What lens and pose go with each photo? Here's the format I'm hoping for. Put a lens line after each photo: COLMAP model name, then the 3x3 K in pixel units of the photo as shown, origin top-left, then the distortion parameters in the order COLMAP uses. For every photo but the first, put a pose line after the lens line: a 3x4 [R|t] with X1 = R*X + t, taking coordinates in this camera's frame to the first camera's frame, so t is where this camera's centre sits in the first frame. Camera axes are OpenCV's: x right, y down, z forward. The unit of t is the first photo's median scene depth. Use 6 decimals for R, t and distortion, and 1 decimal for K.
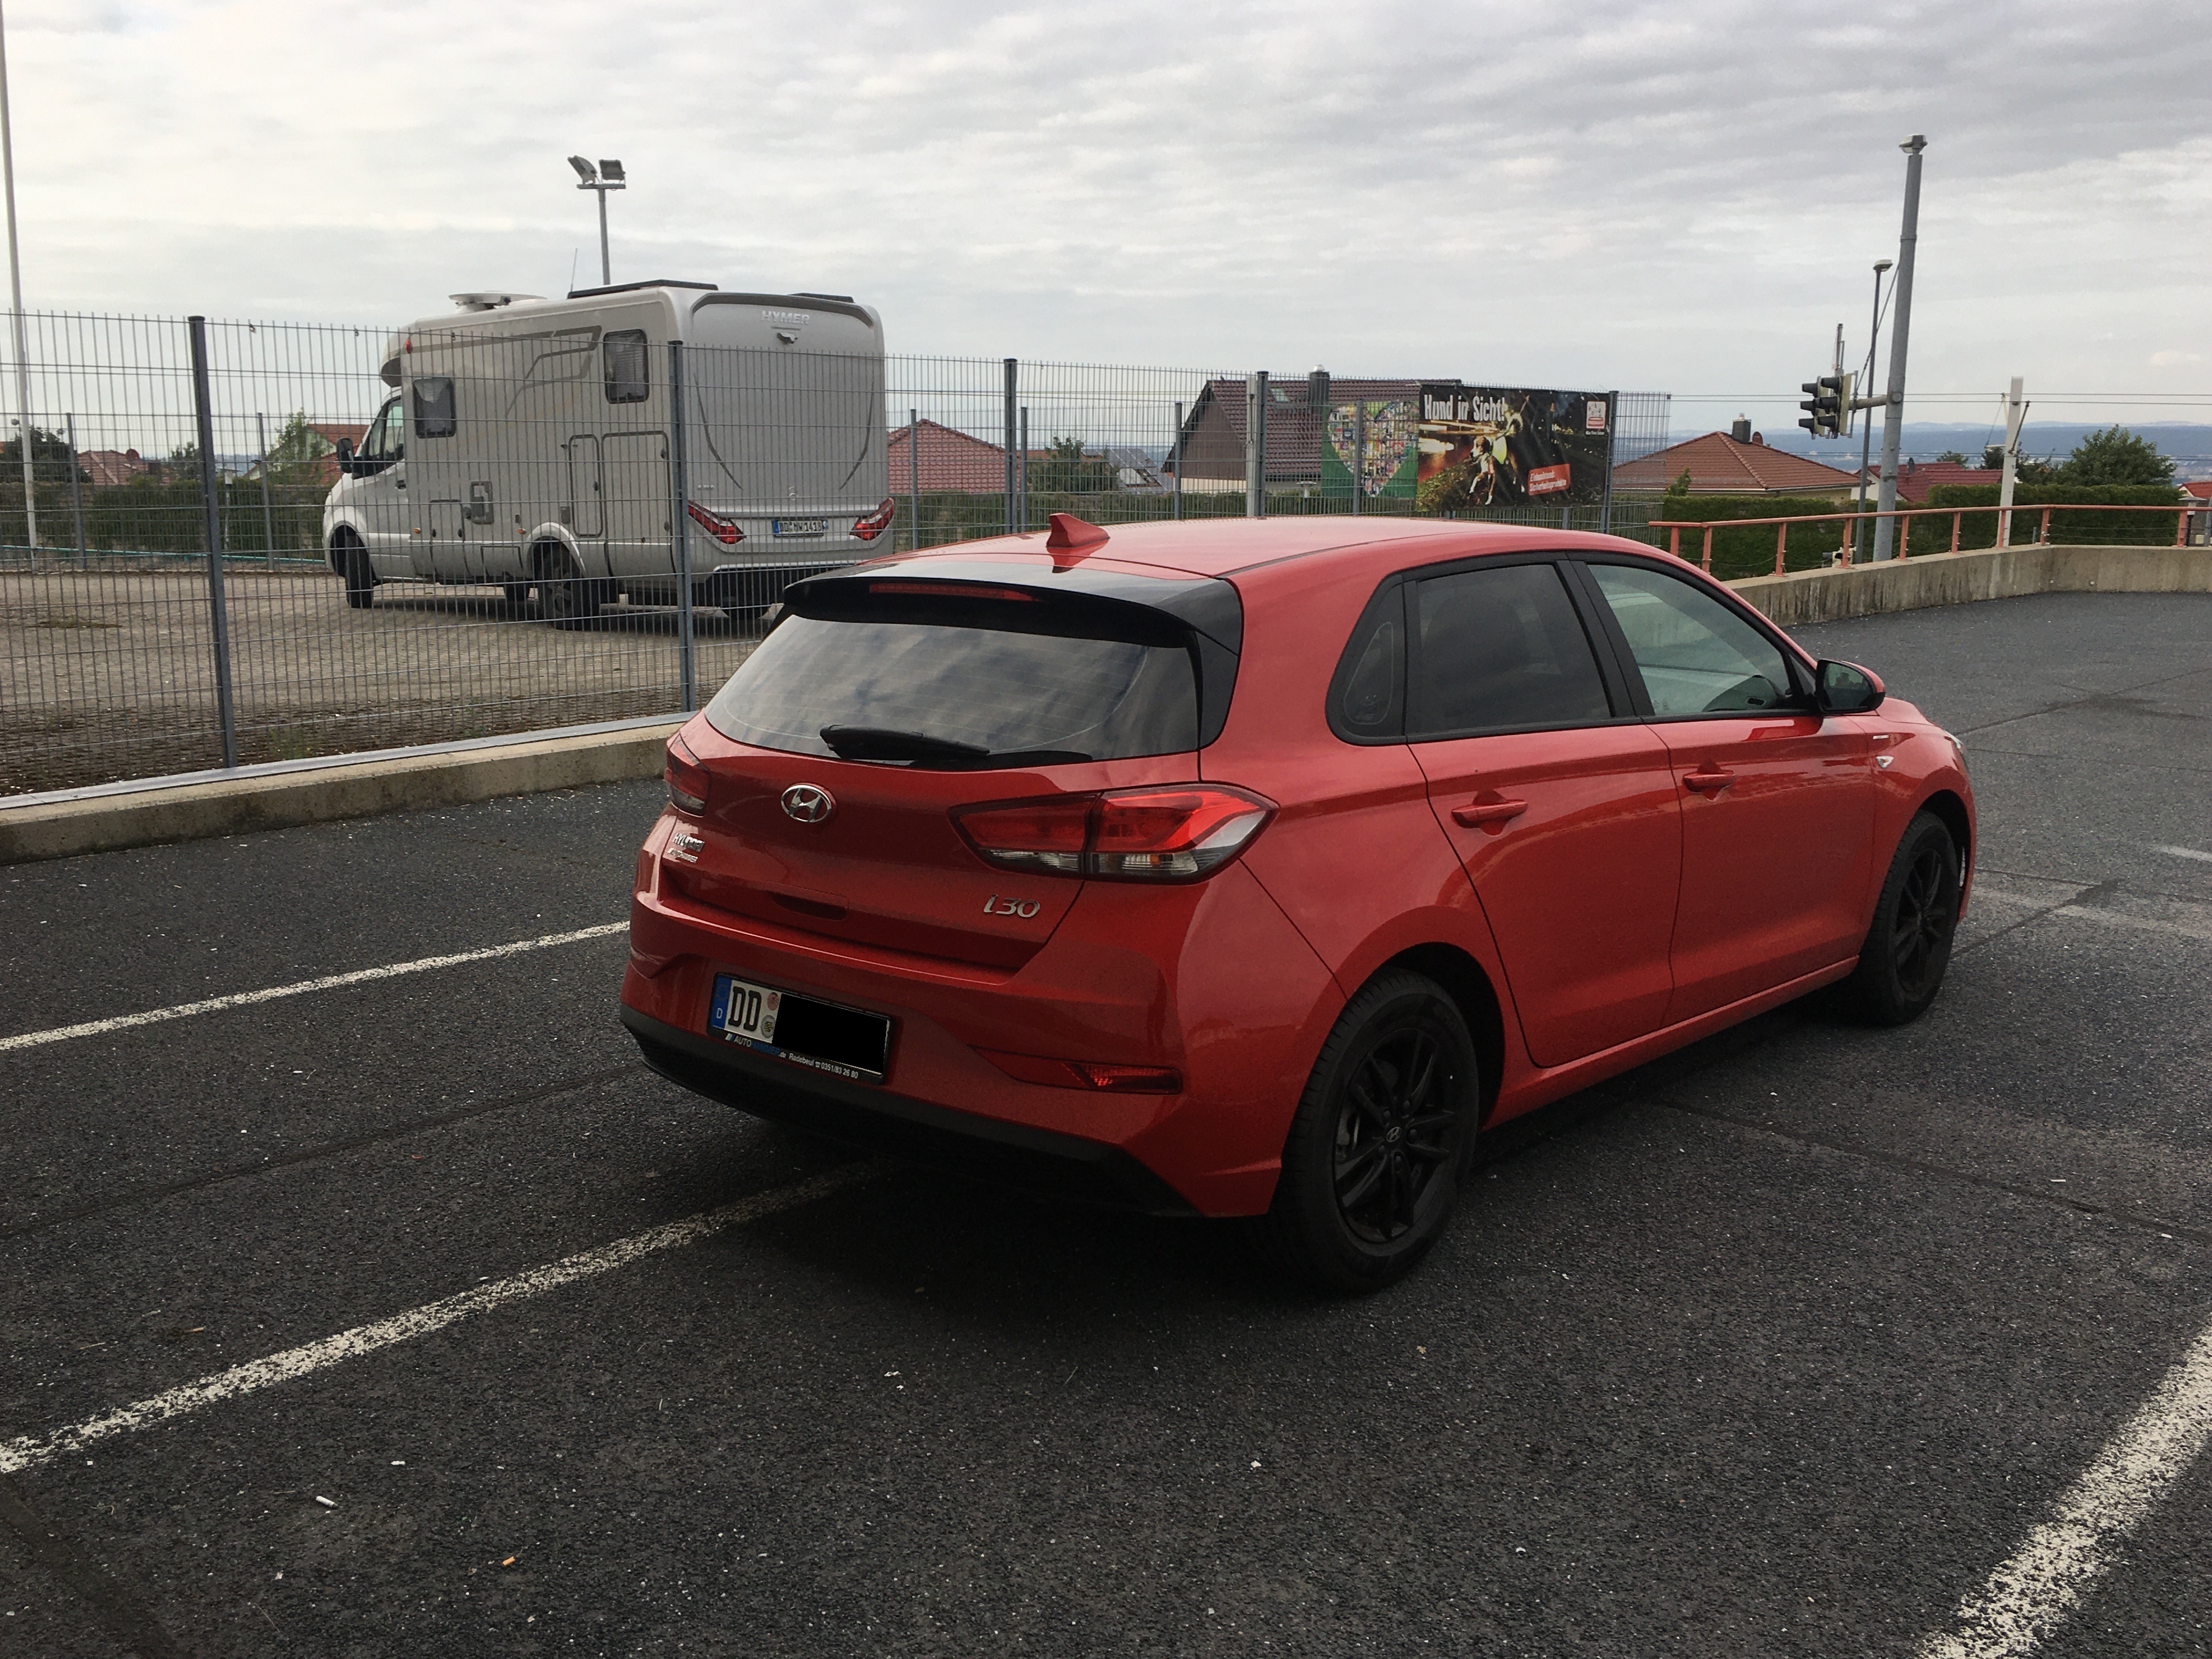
lens RADIAL K [[2005.2, 0, 1107.3], [0, 2005.2, 817.2], [0, 0, 1]] dist [0.038455, 0.000000]
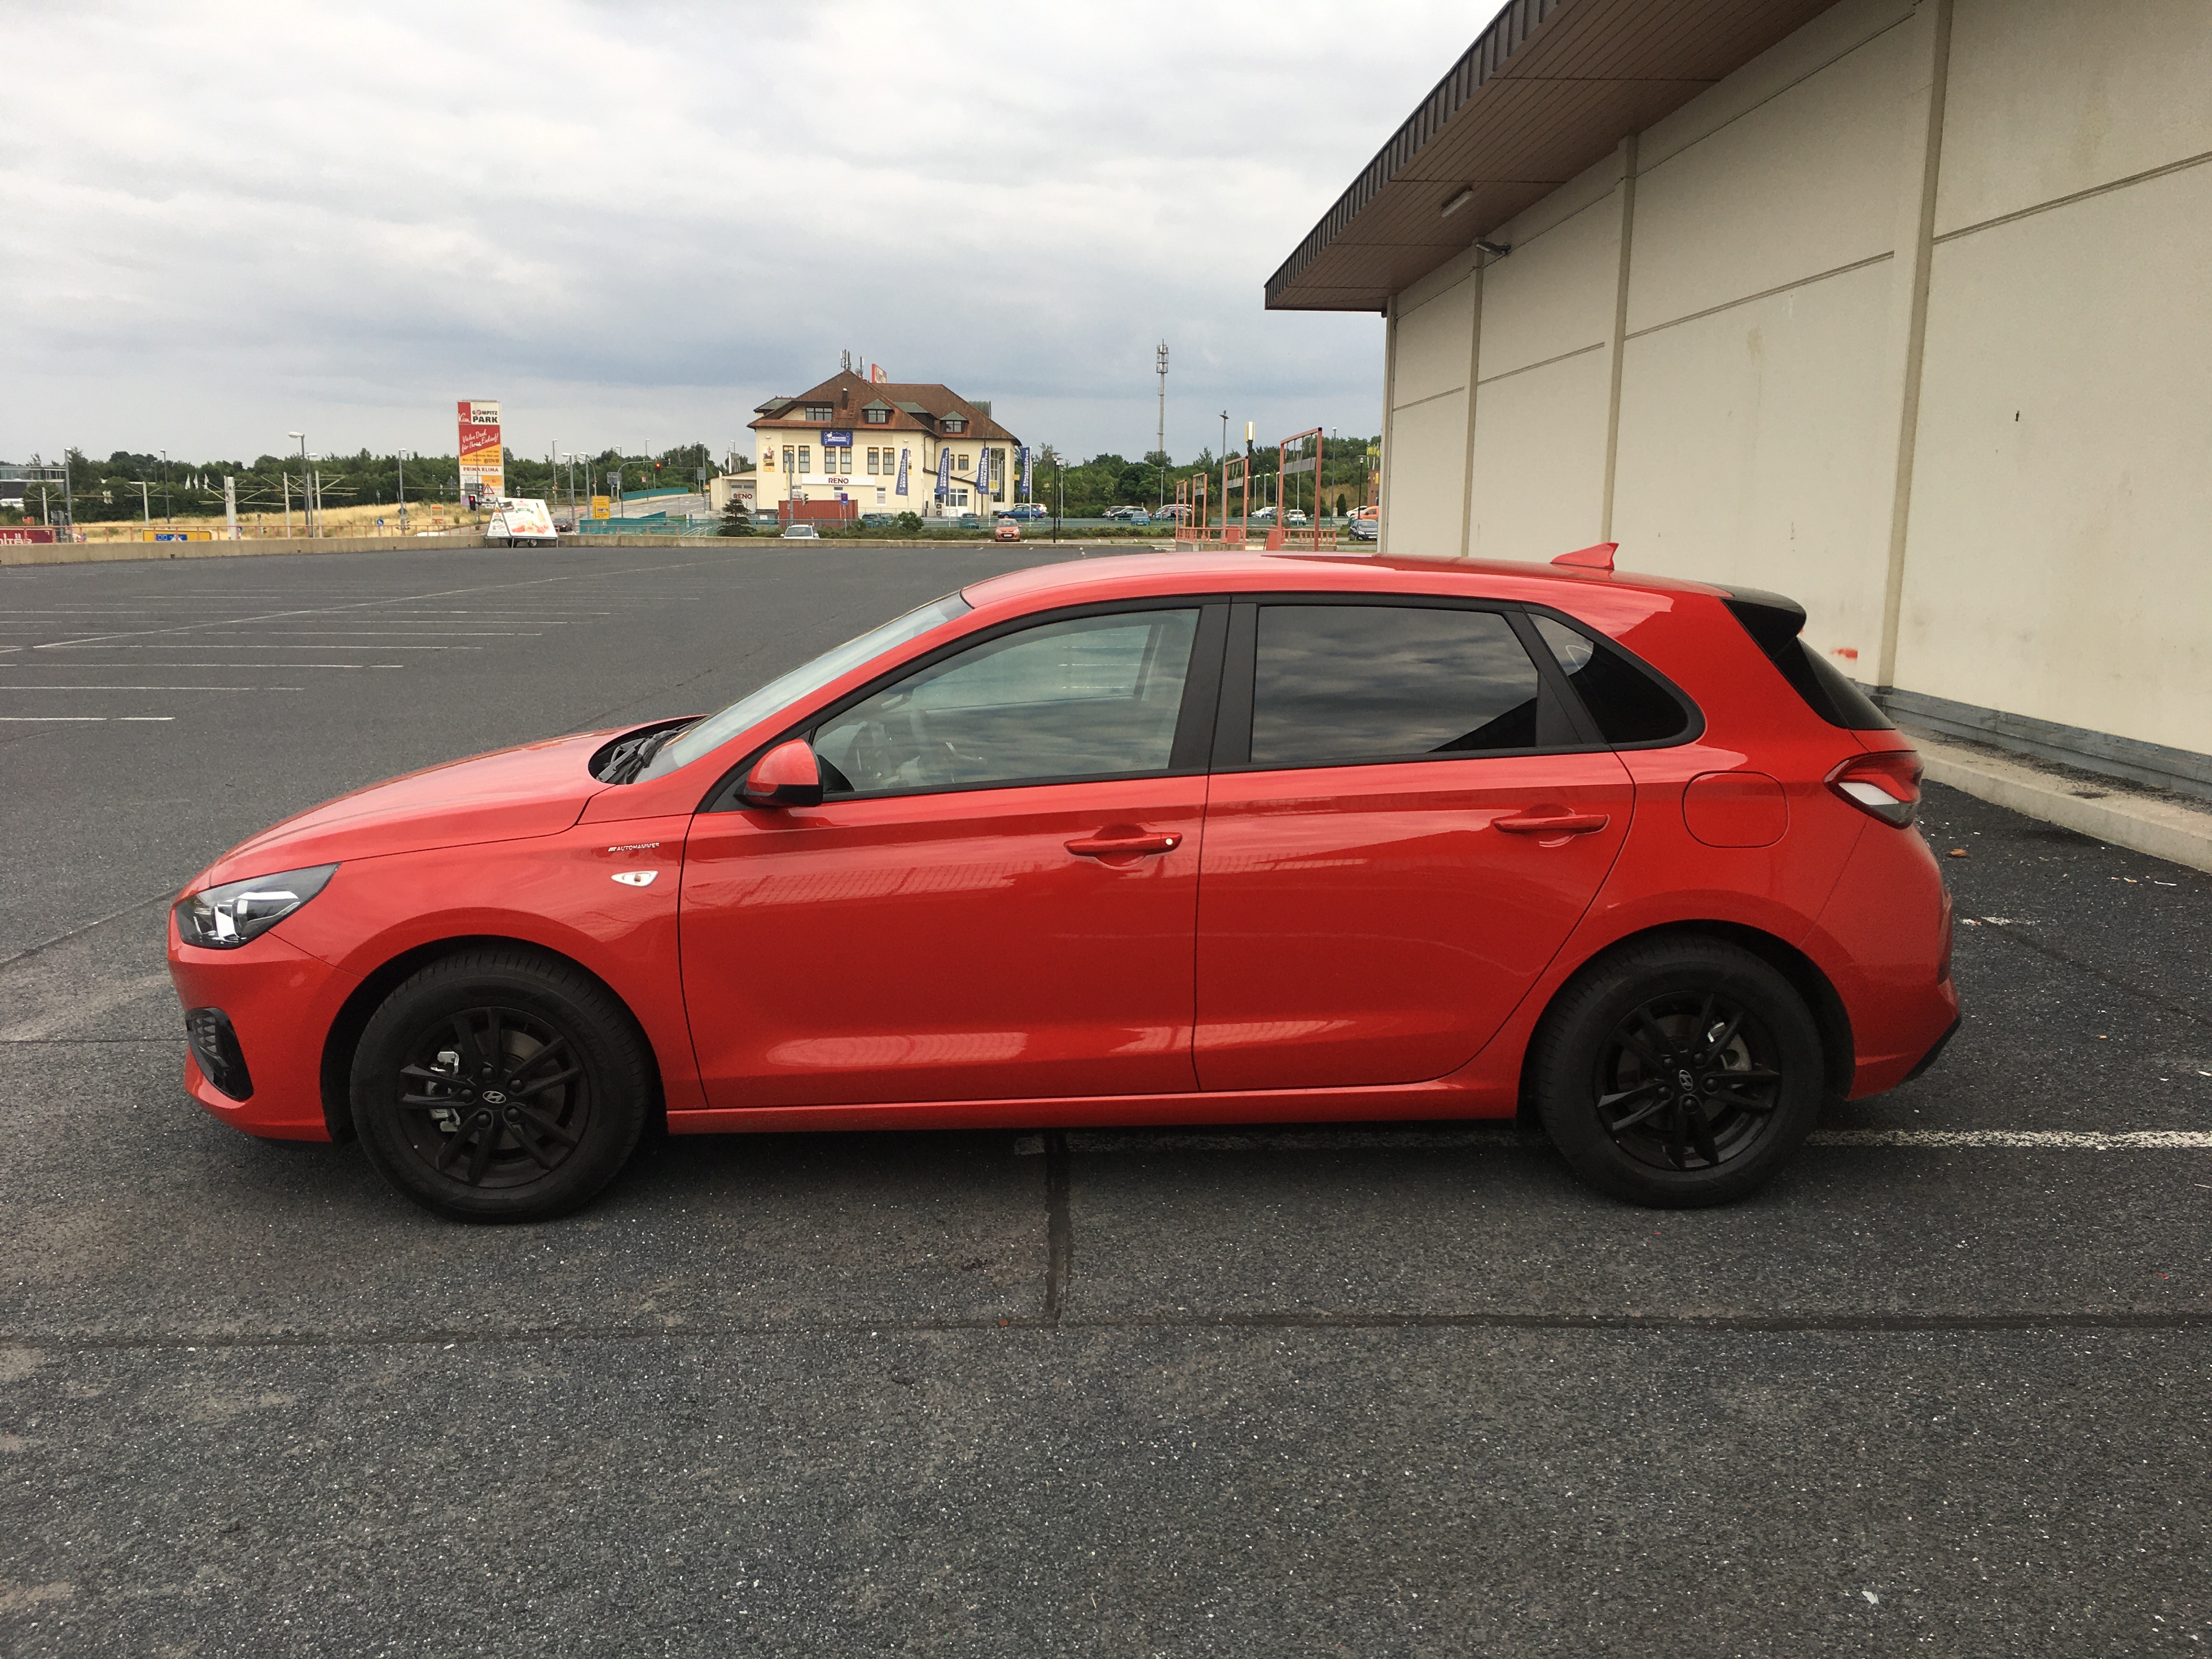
lens RADIAL K [[1891.5, 0, 1111.3], [0, 1891.5, 824.7], [0, 0, 1]] dist [0.075137, -0.104644]
pose [[-0.695149, -0.121212, 0.708573, -0.172509], [0.120042, 0.952269, 0.280667, -0.091876], [-0.708772, 0.280164, -0.647418, 0.528776]]
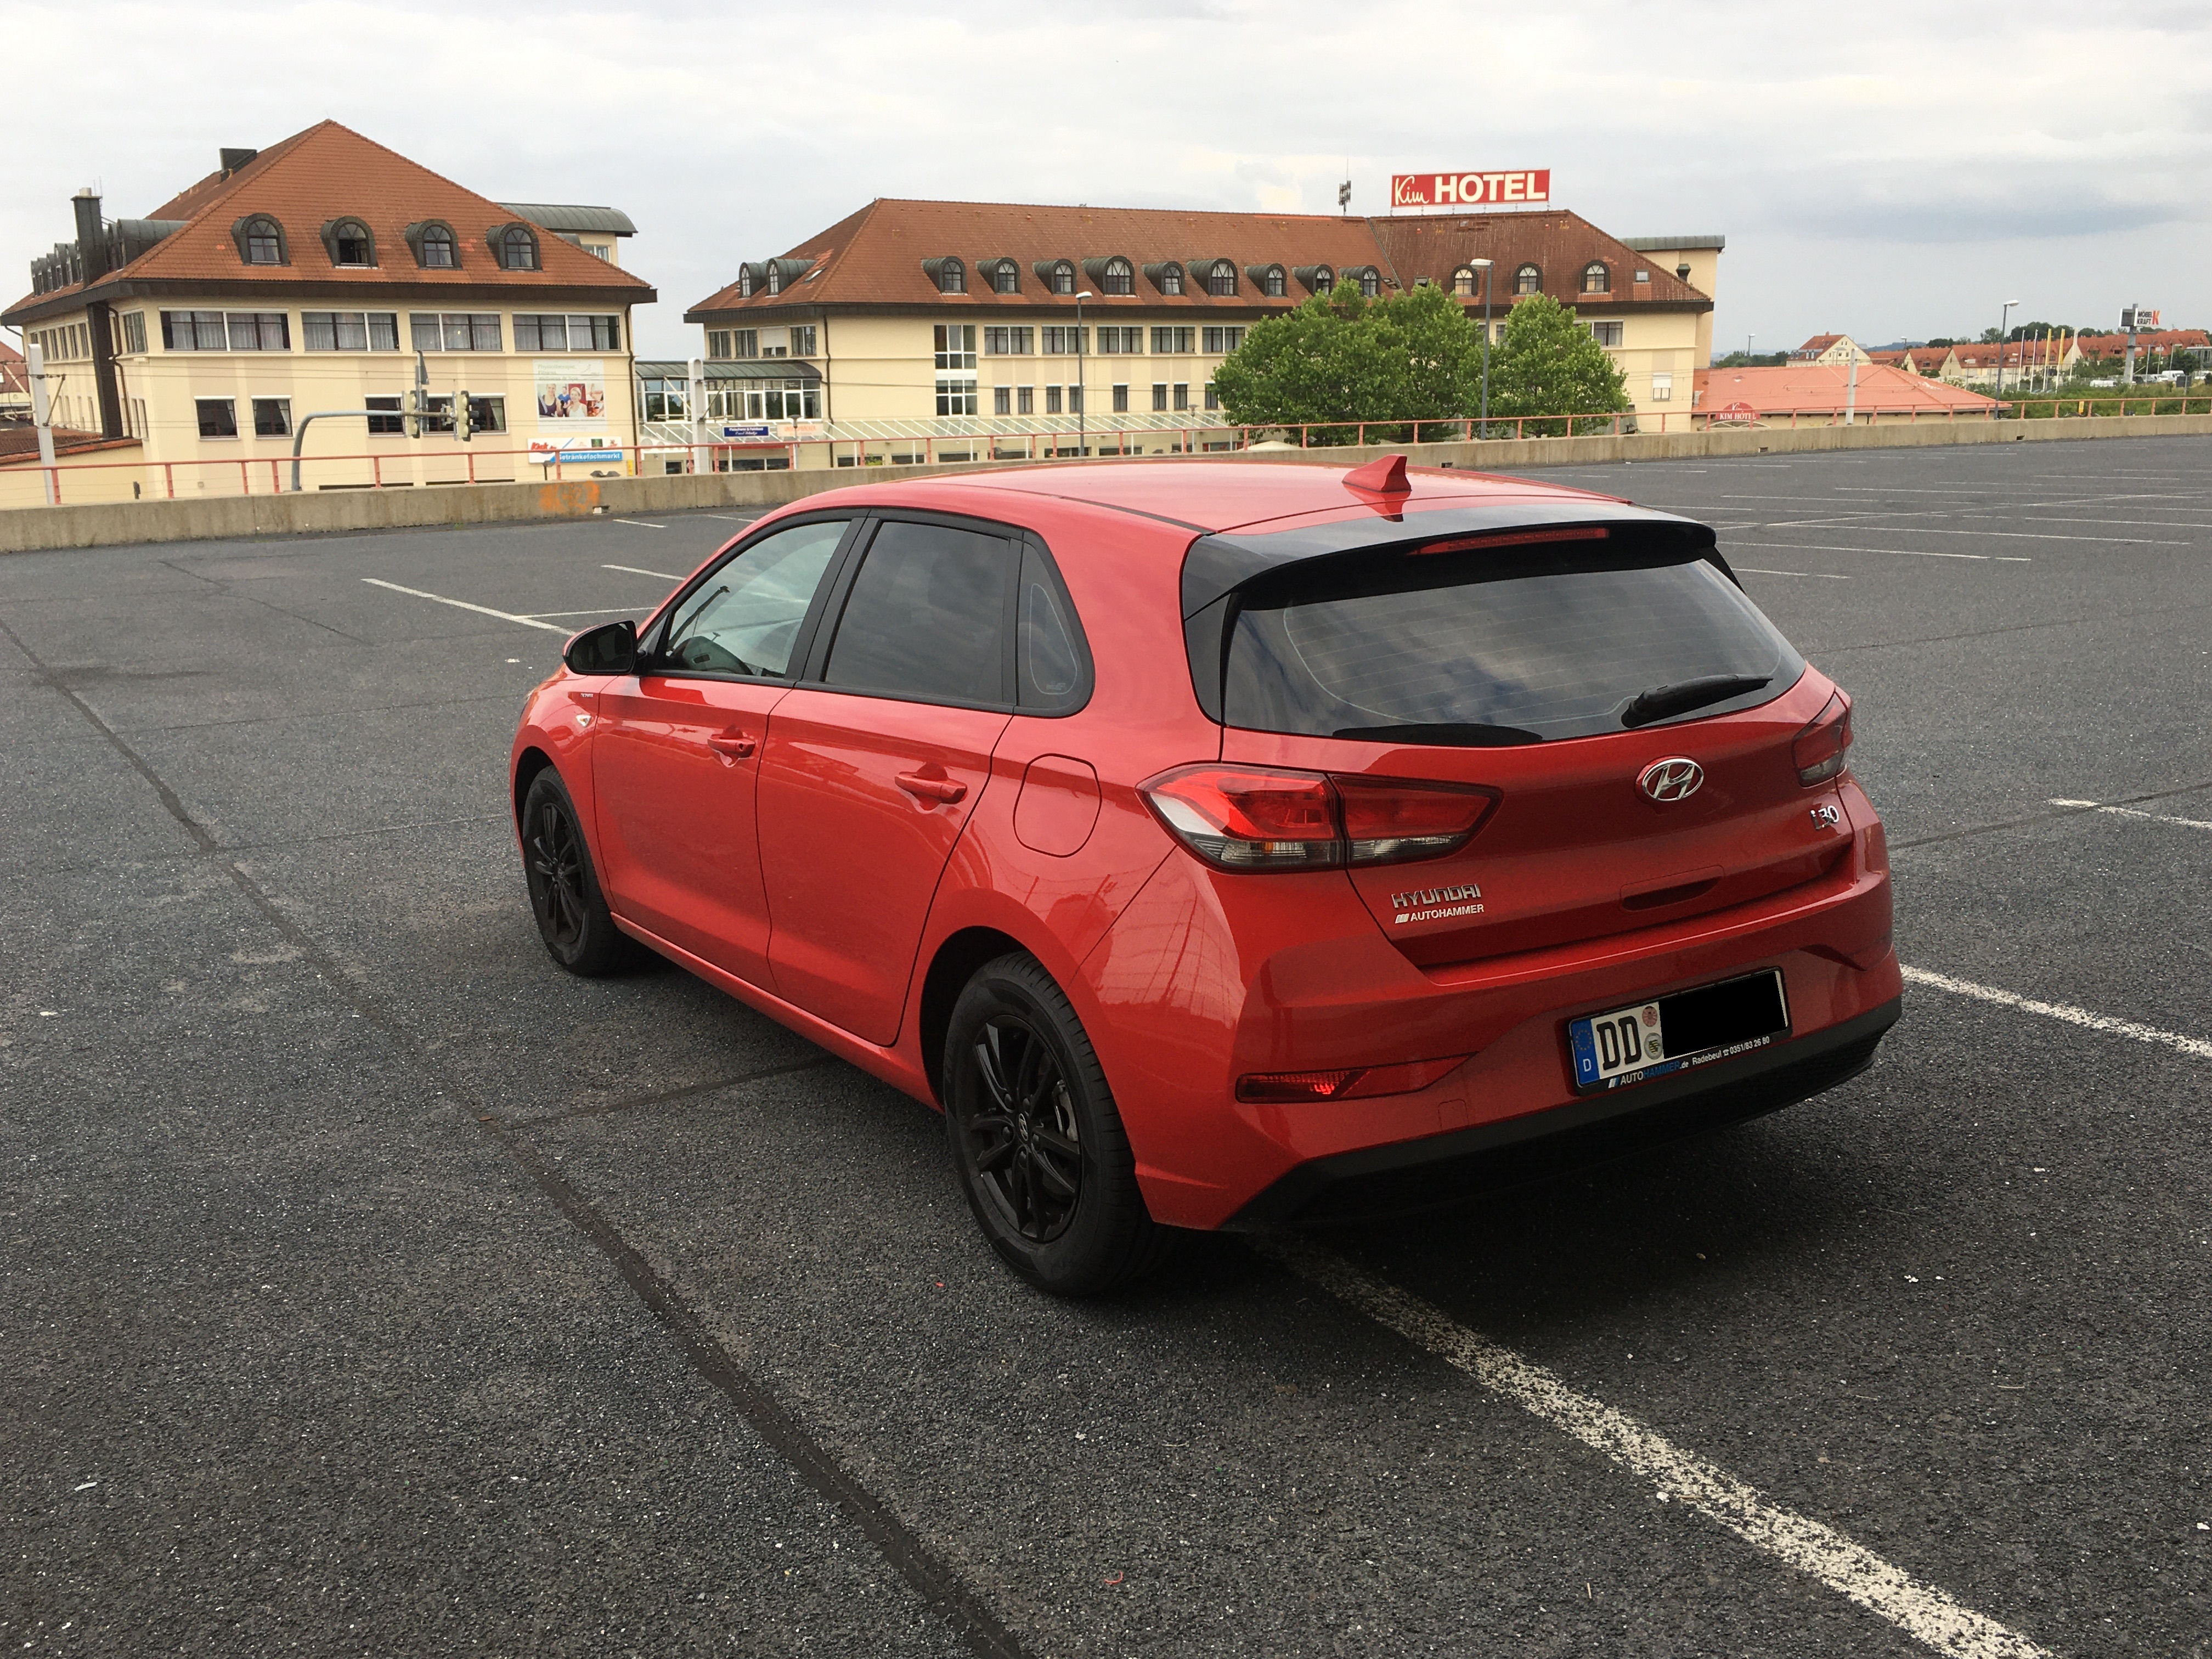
lens RADIAL K [[2005.2, 0, 1099.3], [0, 2005.2, 811.4], [0, 0, 1]] dist [0.038455, 0.000000]
pose [[0.259474, -0.199880, 0.944839, -0.249651], [0.188232, 0.970052, 0.153521, -0.041831], [-0.947229, 0.138014, 0.289327, 0.231788]]
